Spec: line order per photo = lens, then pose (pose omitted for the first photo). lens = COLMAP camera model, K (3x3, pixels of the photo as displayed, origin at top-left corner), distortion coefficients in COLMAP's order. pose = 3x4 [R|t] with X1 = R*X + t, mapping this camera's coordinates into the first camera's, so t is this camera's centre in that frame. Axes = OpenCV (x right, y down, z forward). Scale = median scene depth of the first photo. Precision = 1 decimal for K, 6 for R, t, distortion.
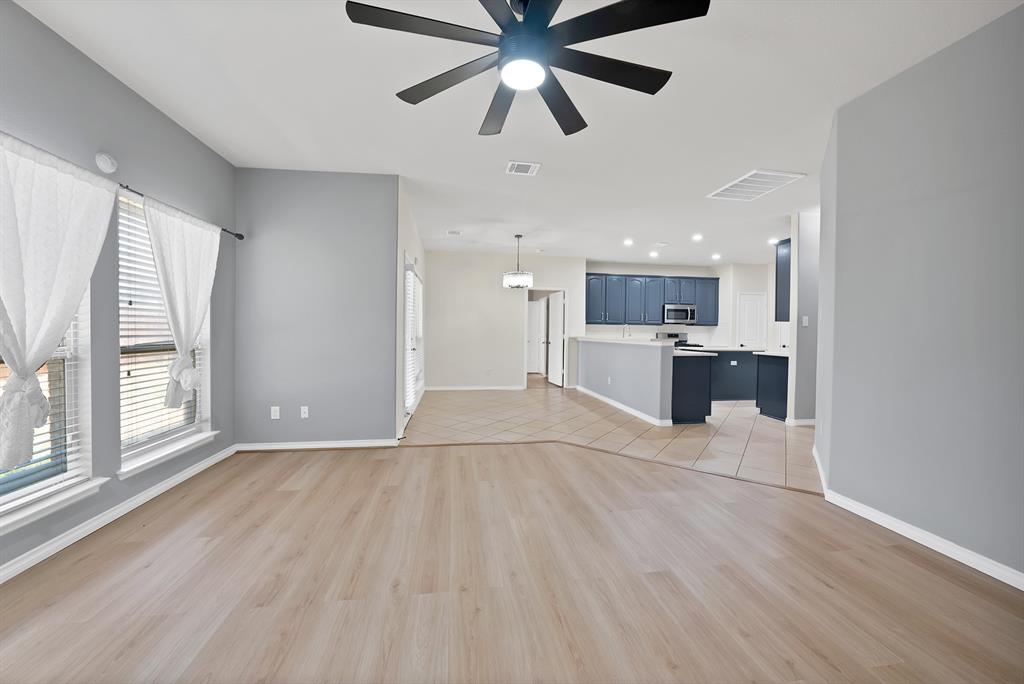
lens RADIAL K [[359.5, 0, 510.0], [0, 359.5, 336.0], [0, 0, 1]] dist [-0.000082, -0.000014]
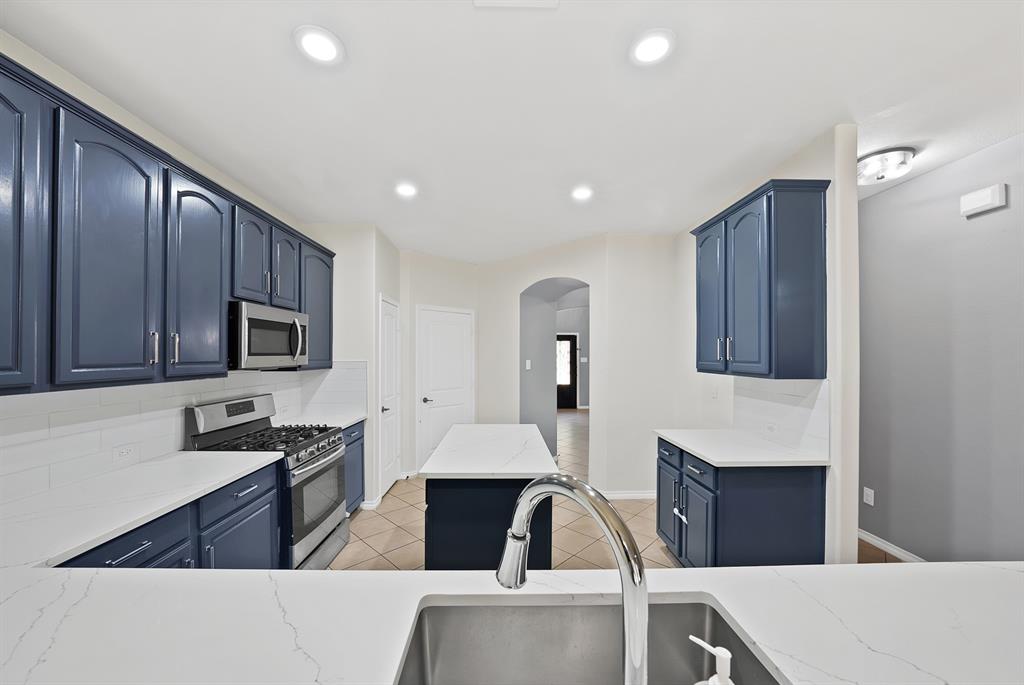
lens RADIAL K [[368.3, 0, 510.7], [0, 368.3, 352.3], [0, 0, 1]] dist [0.000086, -0.000004]
pose [[0.126427, -0.004756, 0.991964, 0.188476], [0.017870, 0.999837, 0.002516, -0.046086], [-0.991815, 0.017408, 0.126492, 0.765611]]
